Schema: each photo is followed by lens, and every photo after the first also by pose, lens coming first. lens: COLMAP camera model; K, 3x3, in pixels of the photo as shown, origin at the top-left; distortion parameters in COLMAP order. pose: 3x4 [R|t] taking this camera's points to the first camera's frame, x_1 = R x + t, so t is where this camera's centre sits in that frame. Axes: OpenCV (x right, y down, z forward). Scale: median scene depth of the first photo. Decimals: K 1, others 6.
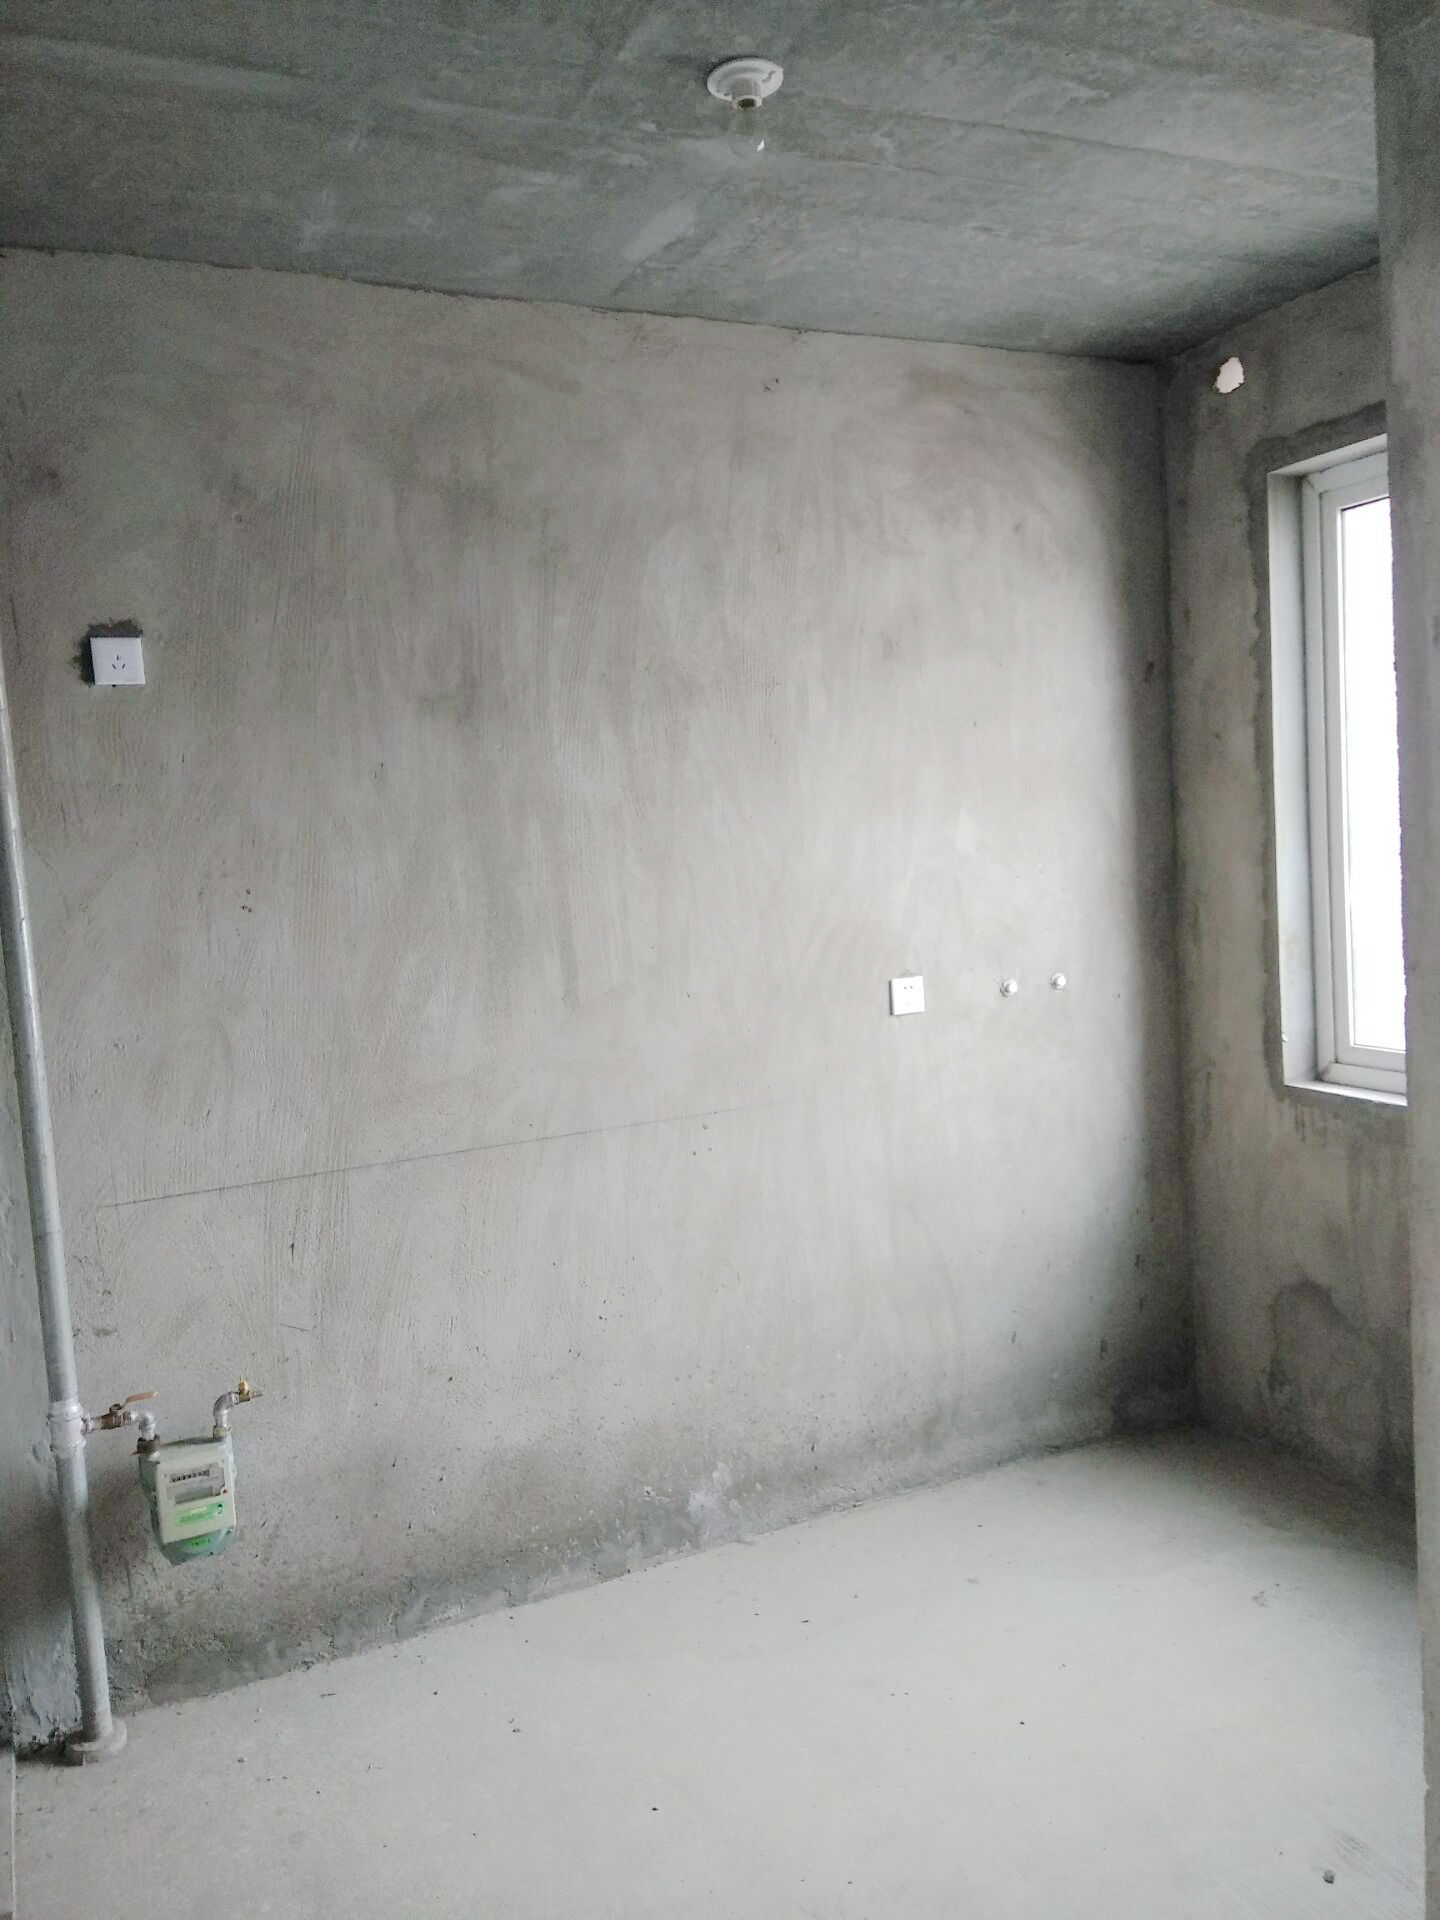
lens RADIAL K [[1470.1, 0, 720.0], [0, 1470.1, 960.0], [0, 0, 1]] dist [0.100657, -0.151619]
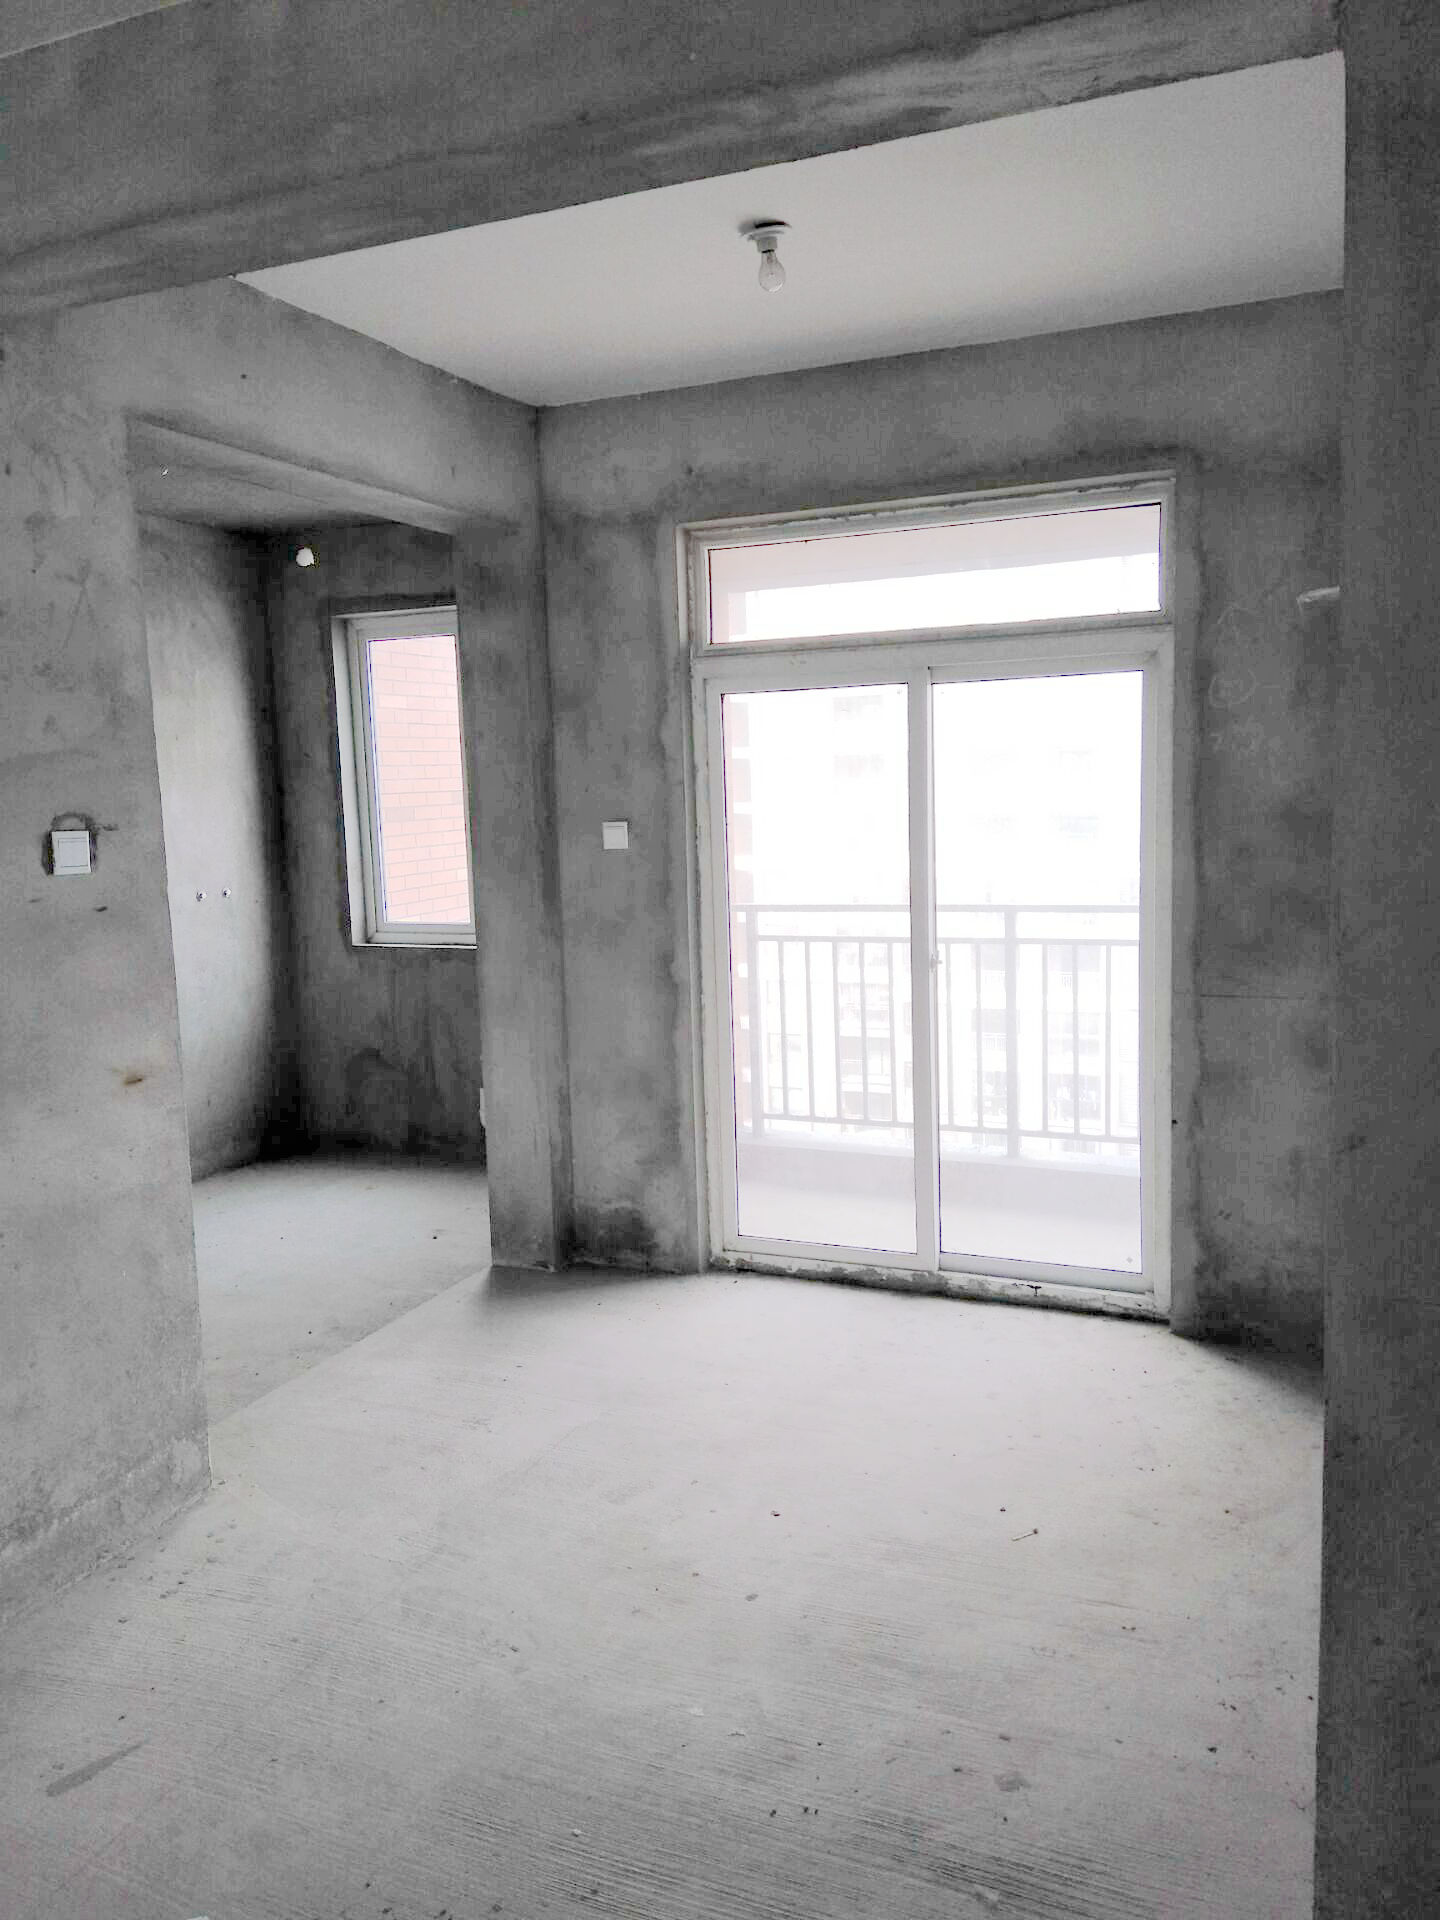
lens RADIAL K [[1470.1, 0, 720.0], [0, 1470.1, 960.0], [0, 0, 1]] dist [0.100657, -0.151619]
pose [[0.736815, -0.041261, 0.674834, -0.528343], [0.040090, 0.999046, 0.017312, 0.088252], [-0.674905, 0.014298, 0.737766, -0.671133]]
